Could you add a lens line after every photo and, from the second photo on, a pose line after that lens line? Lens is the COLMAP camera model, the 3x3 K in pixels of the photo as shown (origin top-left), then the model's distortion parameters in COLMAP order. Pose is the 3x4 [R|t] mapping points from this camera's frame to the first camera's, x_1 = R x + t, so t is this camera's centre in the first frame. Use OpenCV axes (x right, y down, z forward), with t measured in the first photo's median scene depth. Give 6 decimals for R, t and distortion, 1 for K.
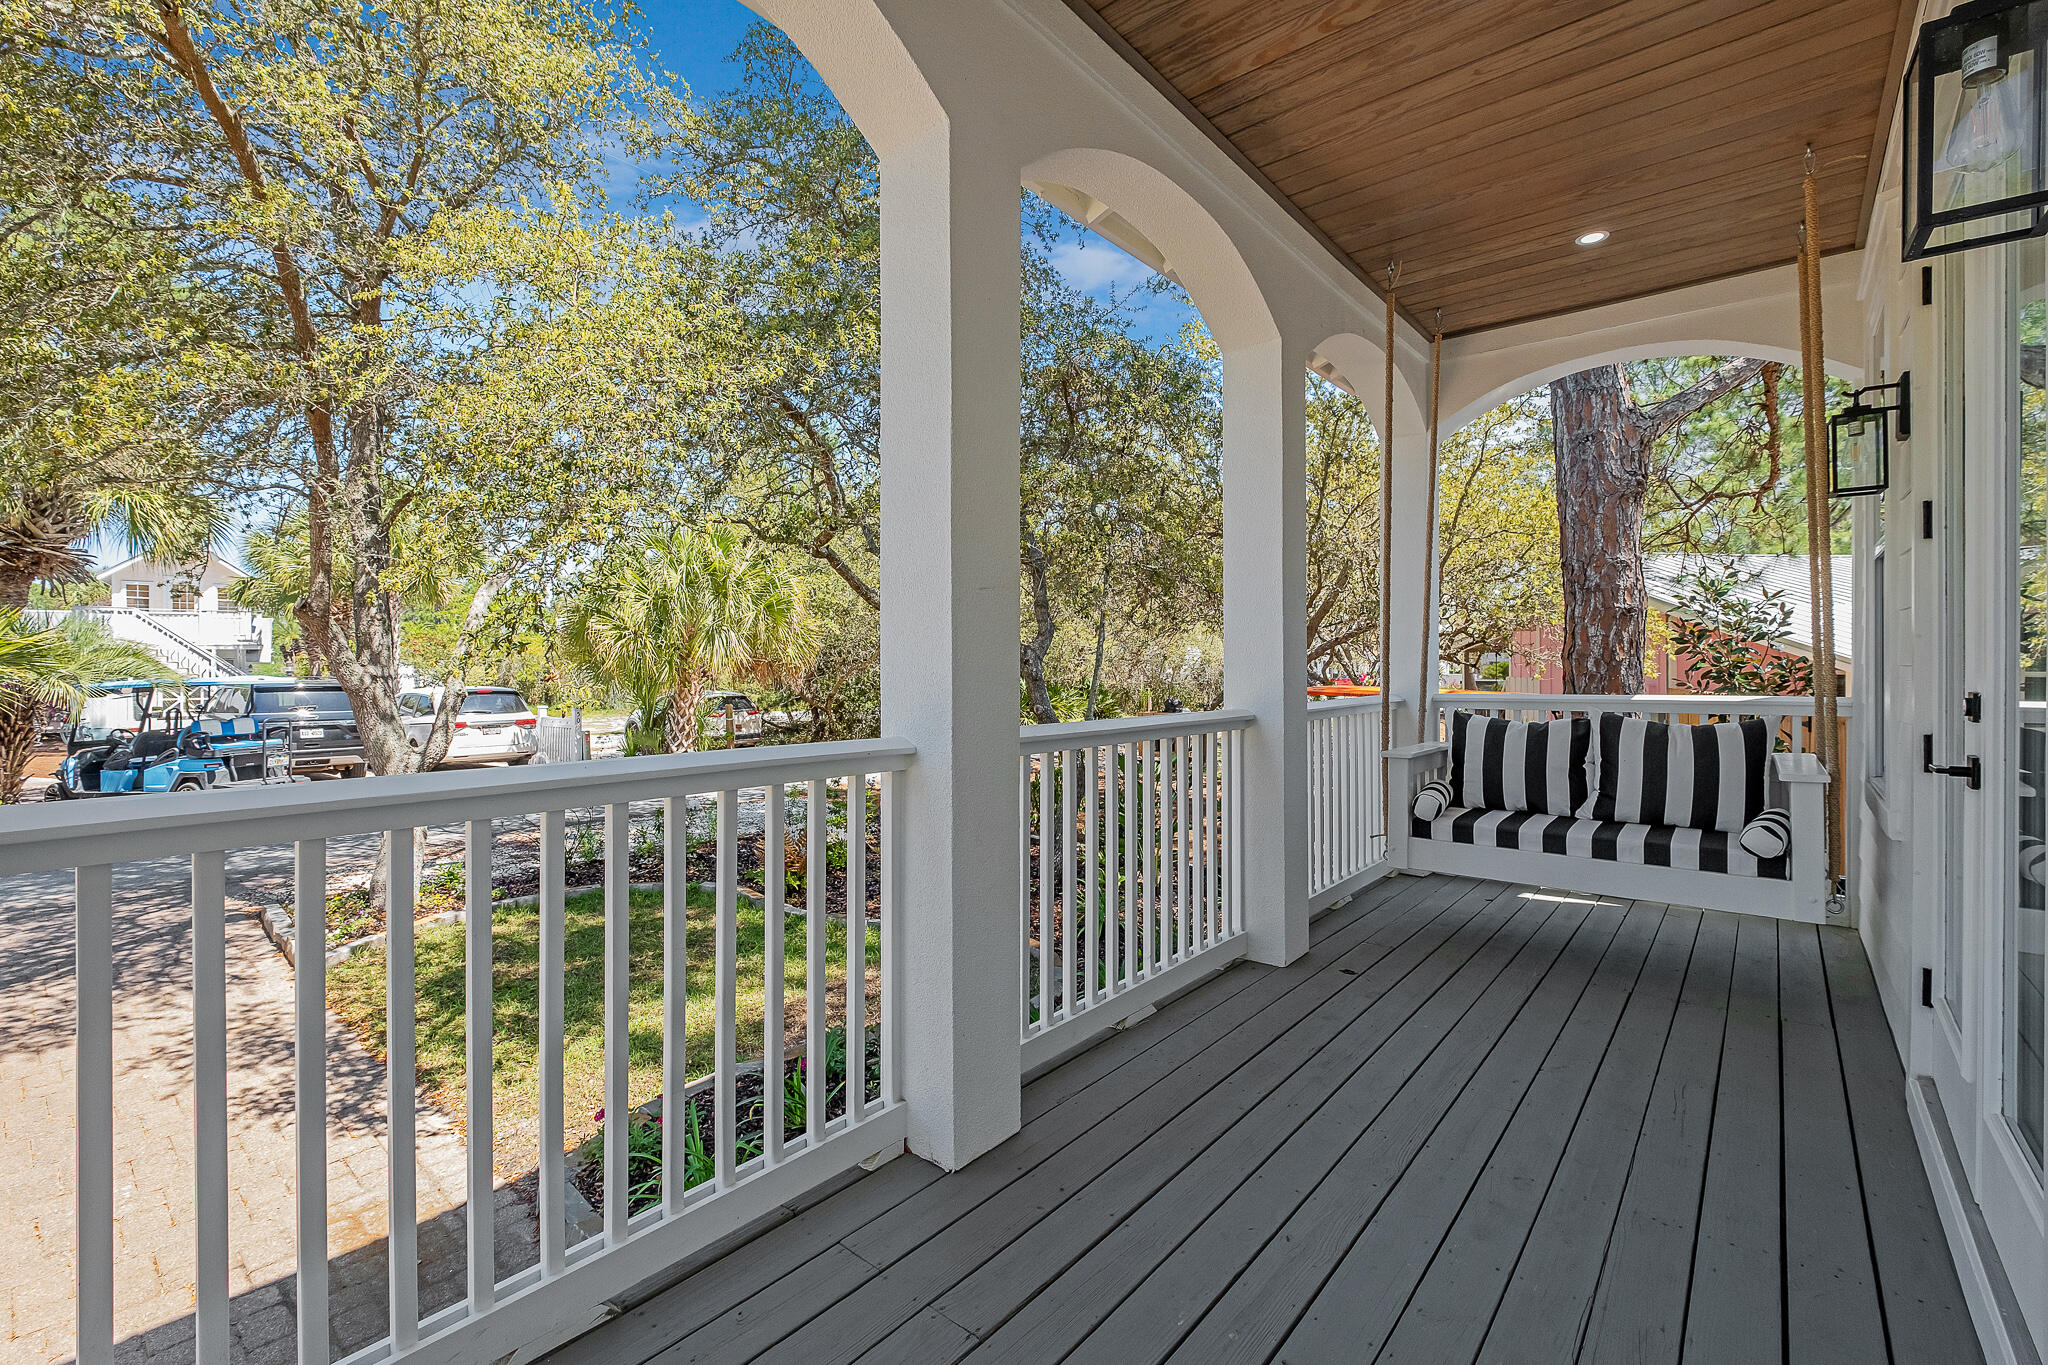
lens RADIAL K [[892.1, 0, 1024.0], [0, 892.1, 682.5], [0, 0, 1]] dist [-0.000286, 0.000038]
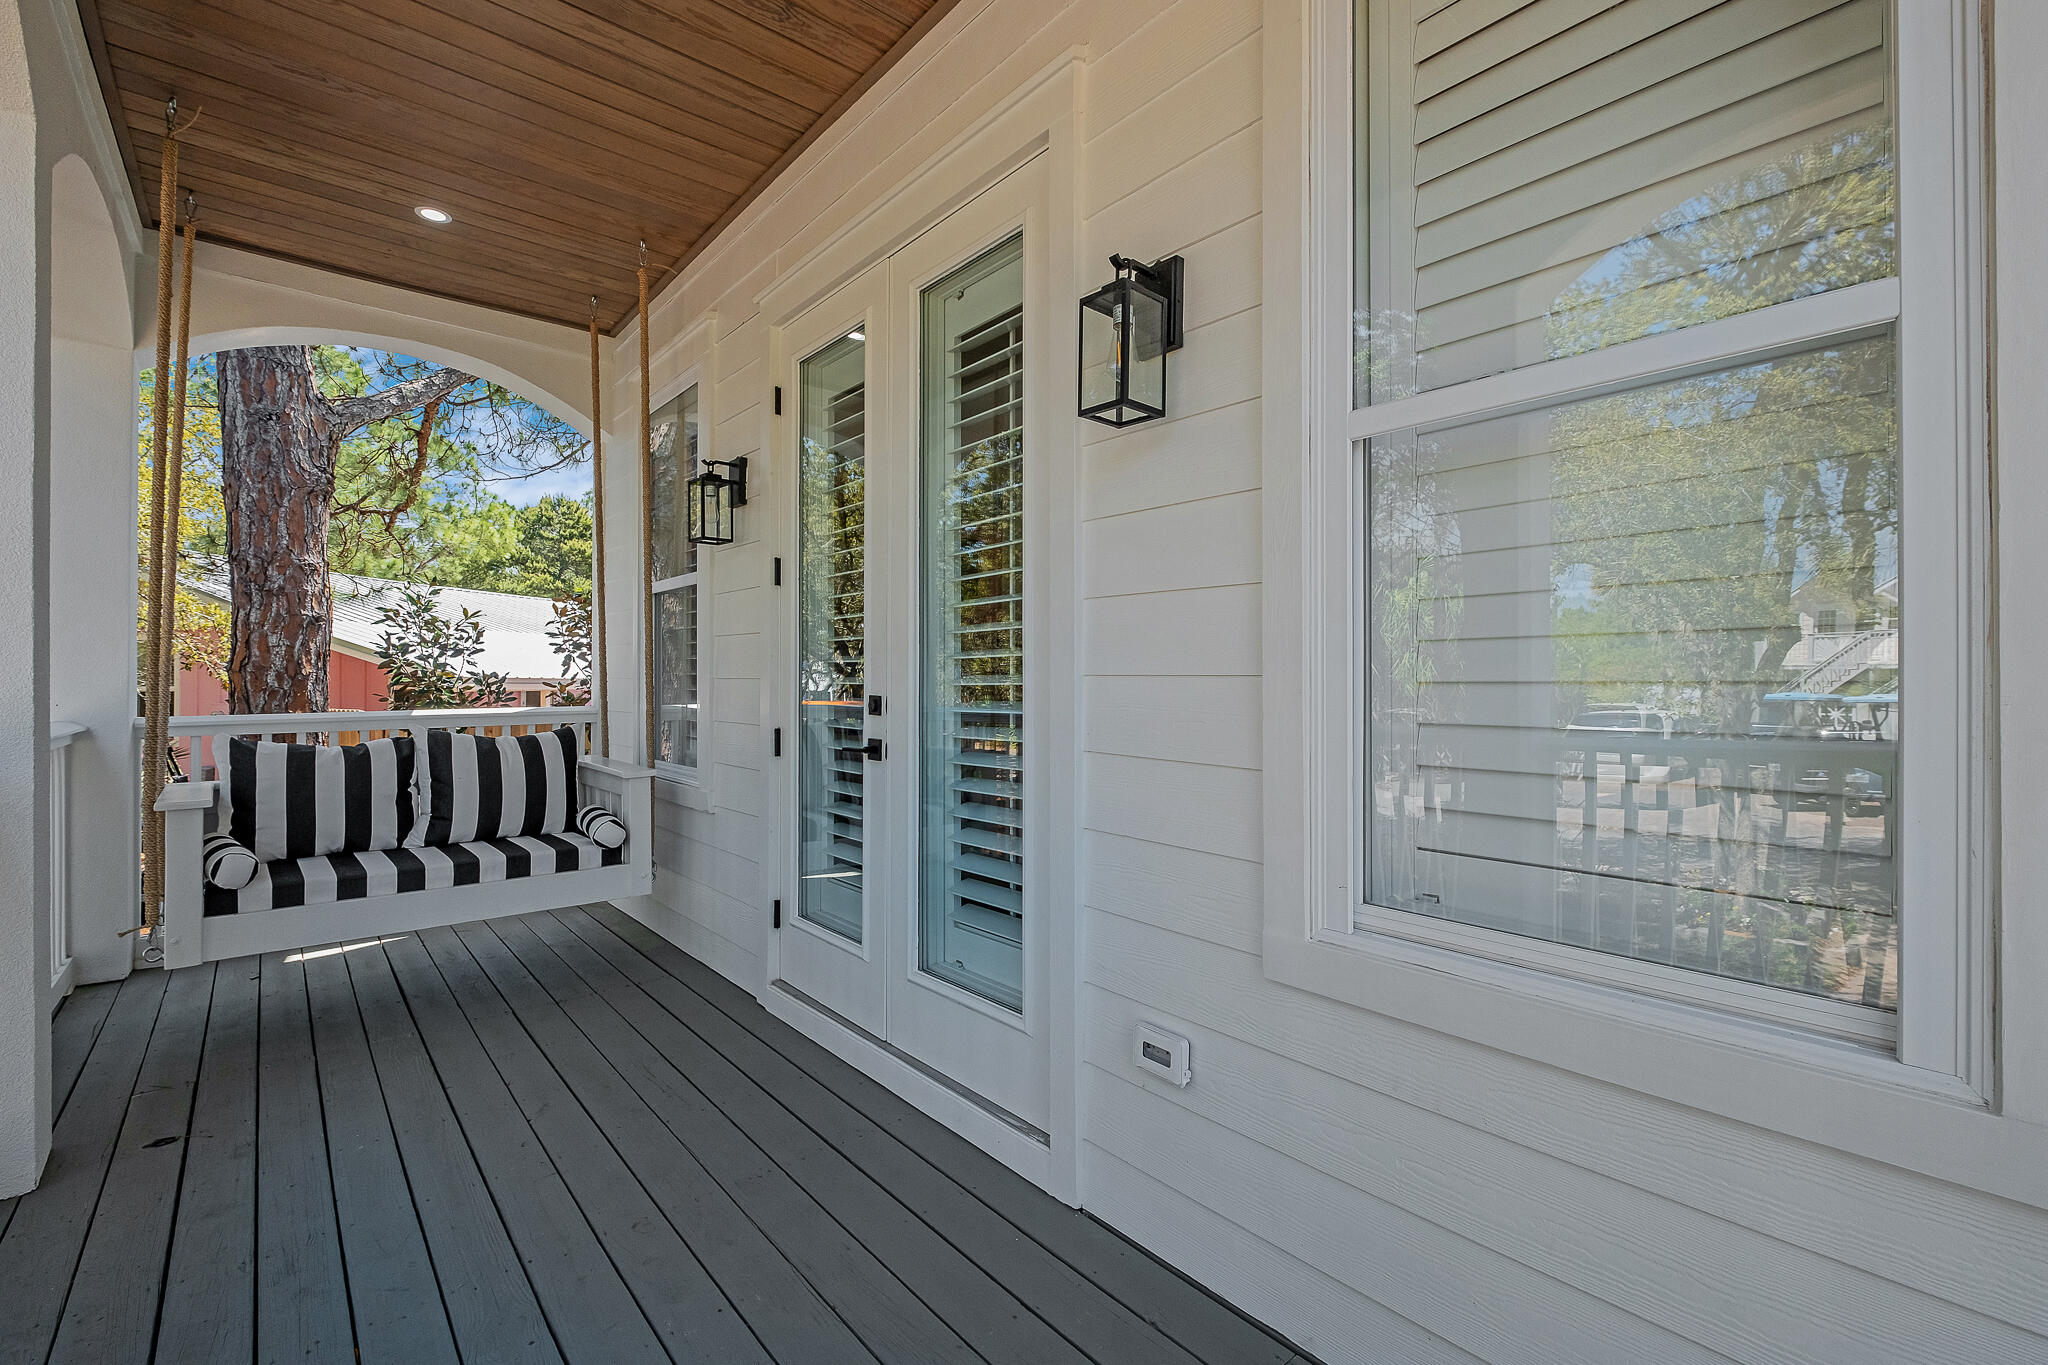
lens RADIAL K [[897.0, 0, 1024.0], [0, 897.0, 682.5], [0, 0, 1]] dist [0.000089, -0.000130]
pose [[0.171696, 0.000012, 0.985150, -0.125779], [0.018409, 0.999825, -0.003220, -0.000529], [-0.984978, 0.018689, 0.171666, 0.177925]]
